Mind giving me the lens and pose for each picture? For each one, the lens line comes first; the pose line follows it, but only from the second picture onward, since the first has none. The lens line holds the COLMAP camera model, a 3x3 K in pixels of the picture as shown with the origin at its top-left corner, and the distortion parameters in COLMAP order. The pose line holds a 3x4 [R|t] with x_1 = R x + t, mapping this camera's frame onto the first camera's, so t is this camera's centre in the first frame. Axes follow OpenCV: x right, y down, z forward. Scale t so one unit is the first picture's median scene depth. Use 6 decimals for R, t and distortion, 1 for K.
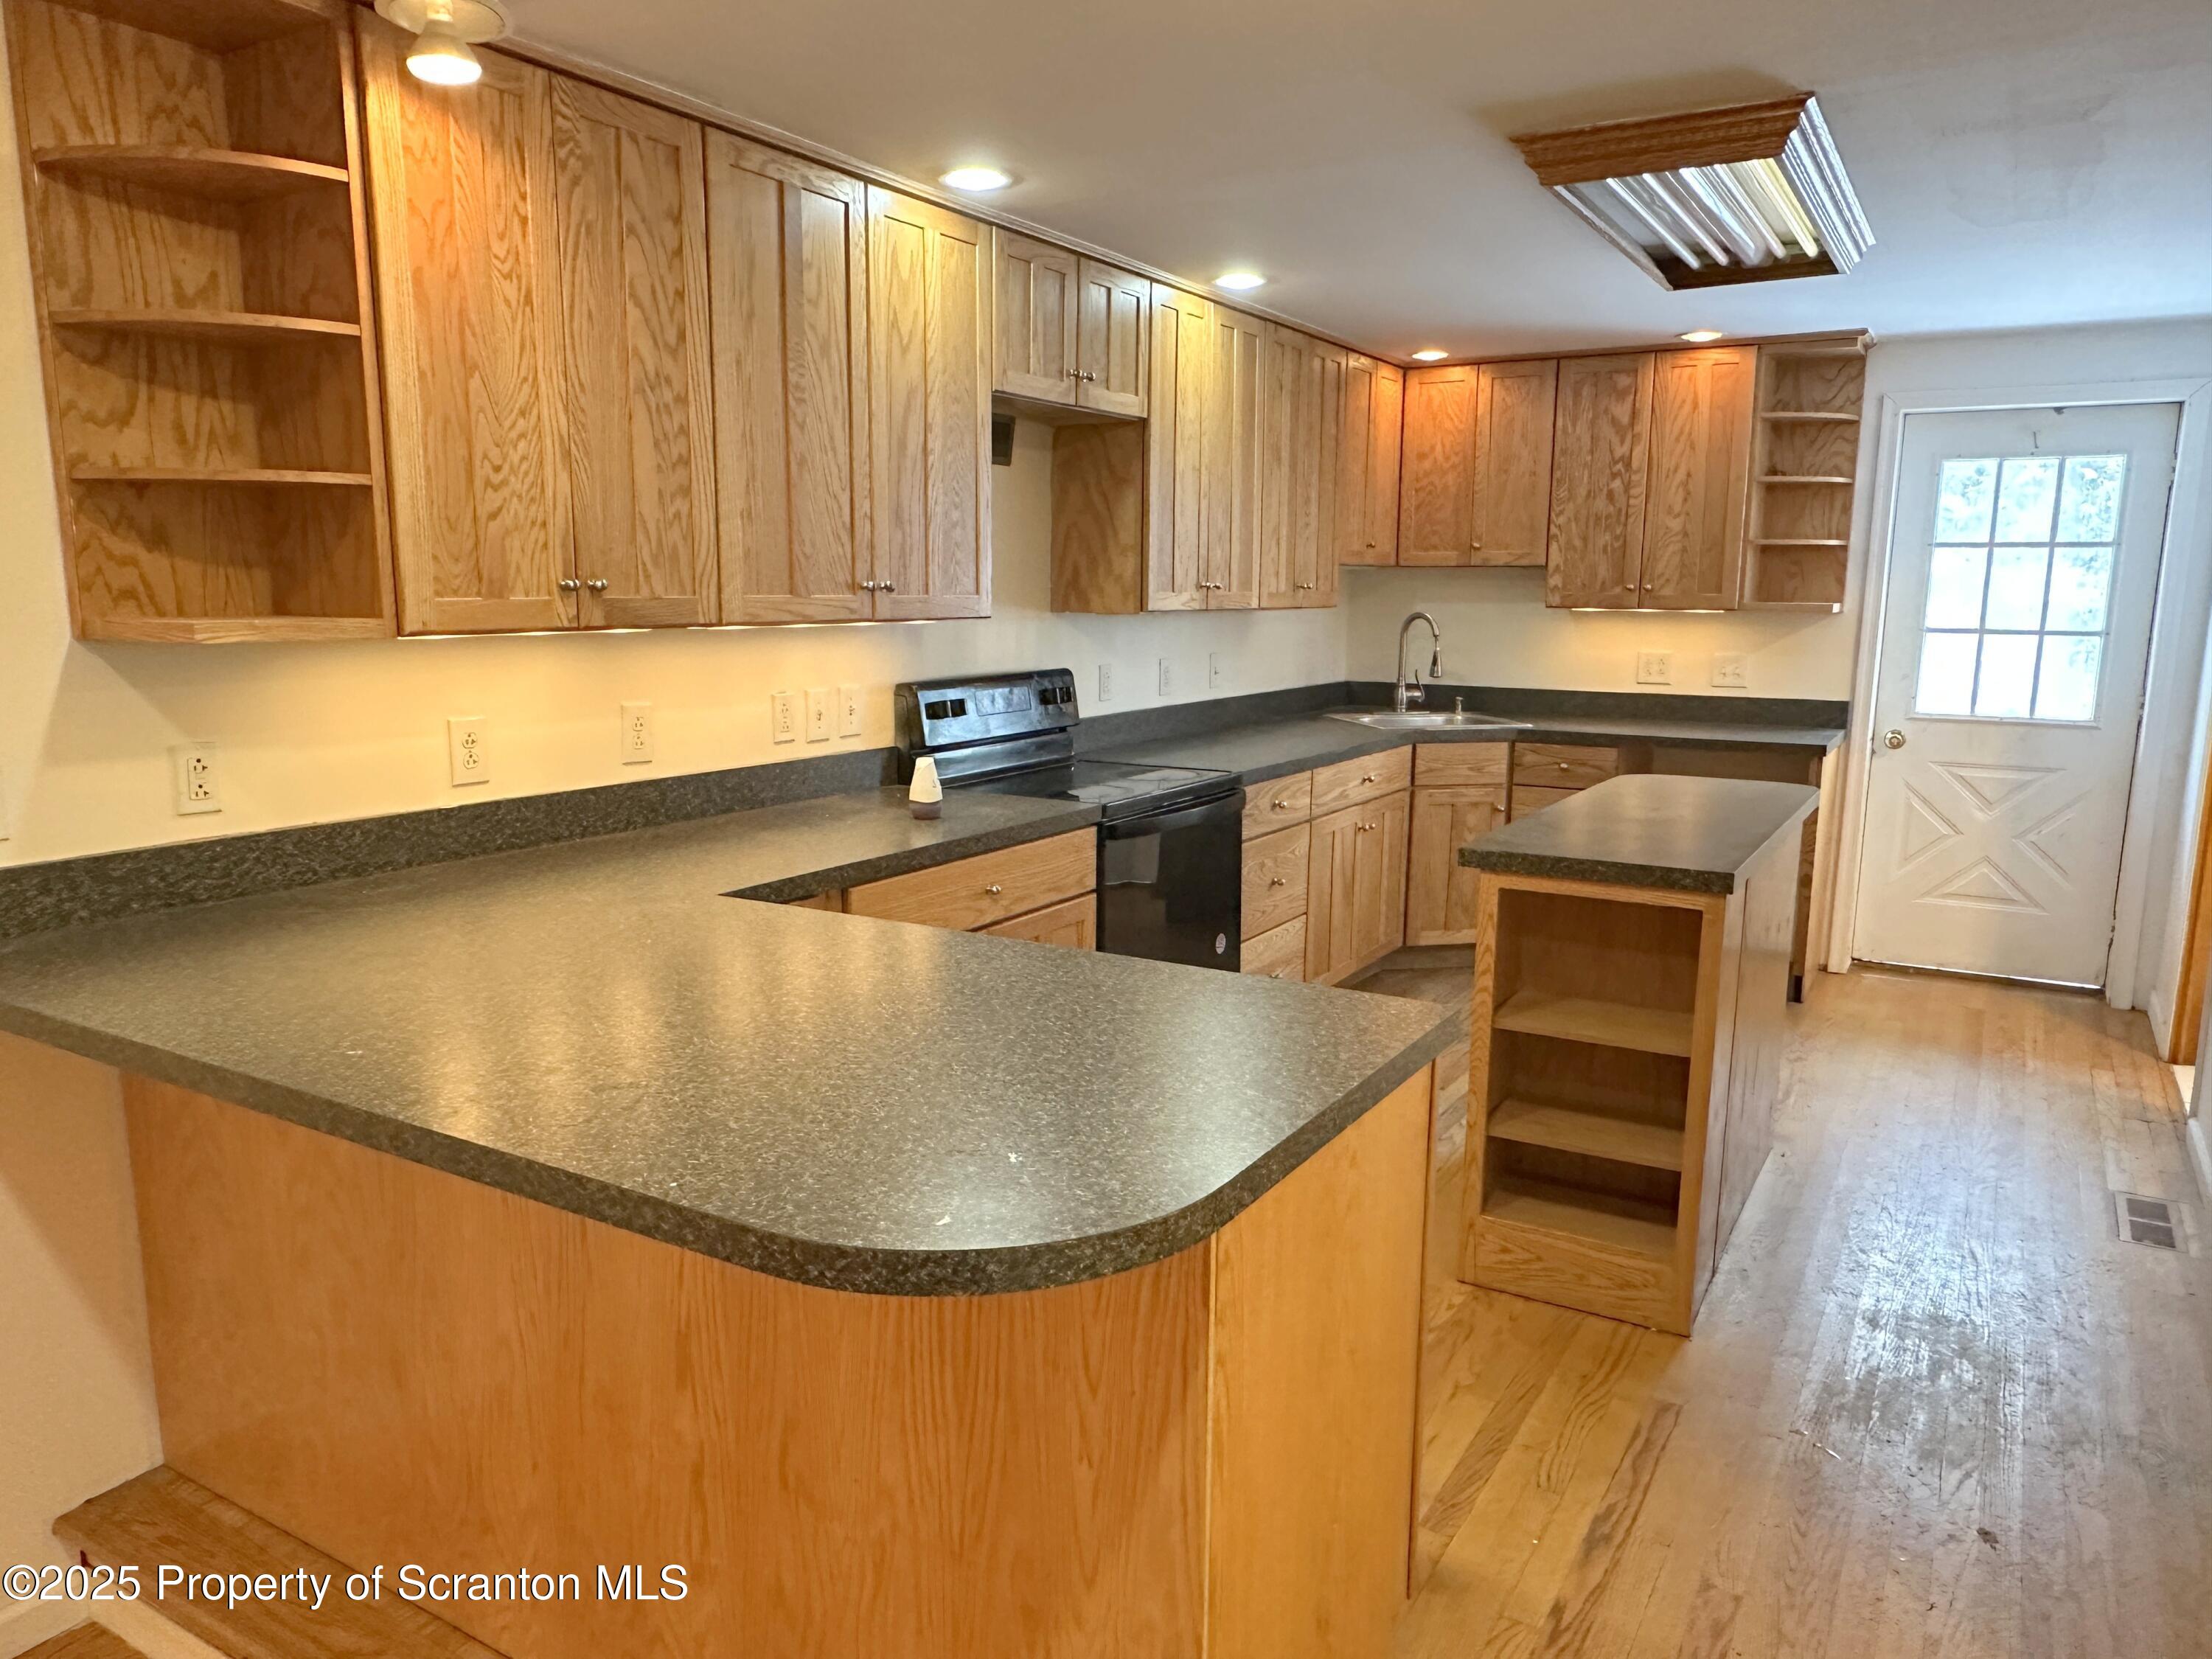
lens RADIAL K [[1521.9, 0, 1106.0], [0, 1521.9, 829.5], [0, 0, 1]] dist [0.003947, 0.001947]
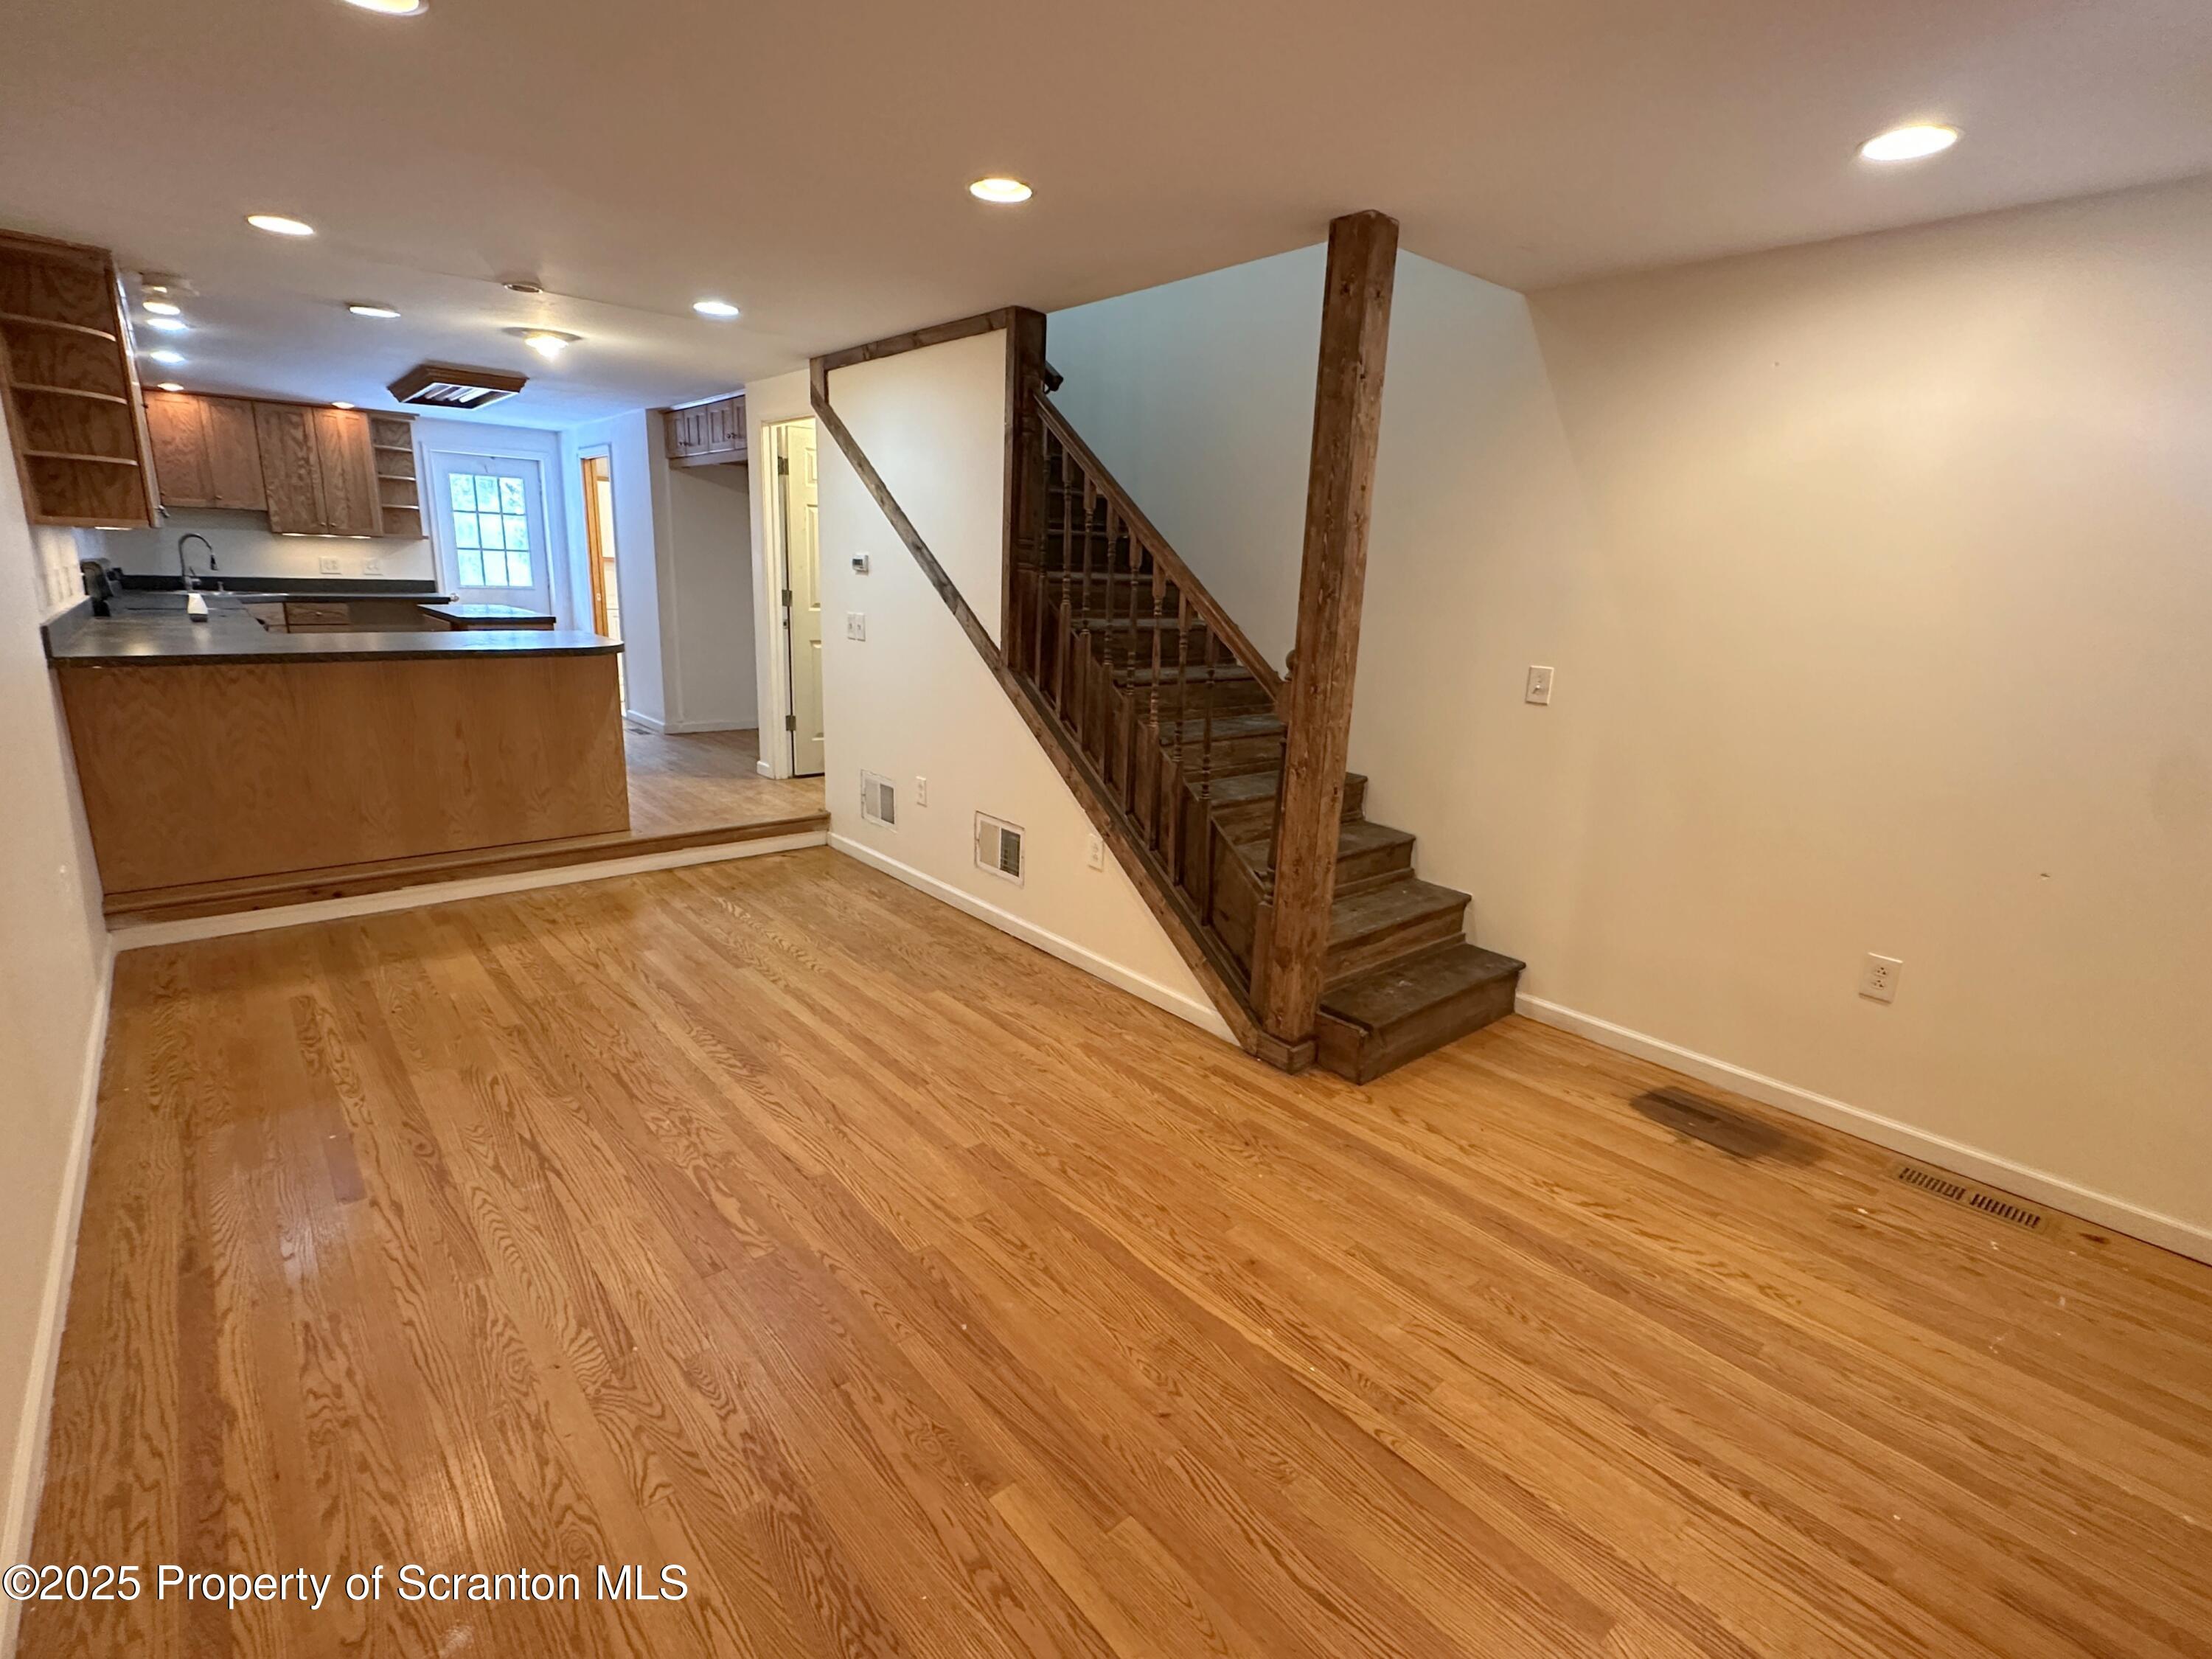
lens RADIAL K [[1039.1, 0, 1106.0], [0, 1039.1, 829.5], [0, 0, 1]] dist [-0.000189, -0.000005]
pose [[0.308005, -0.230406, 0.923063, -0.717806], [0.121989, 0.971787, 0.201863, 0.086591], [-0.943531, 0.050429, 0.327423, -0.431403]]
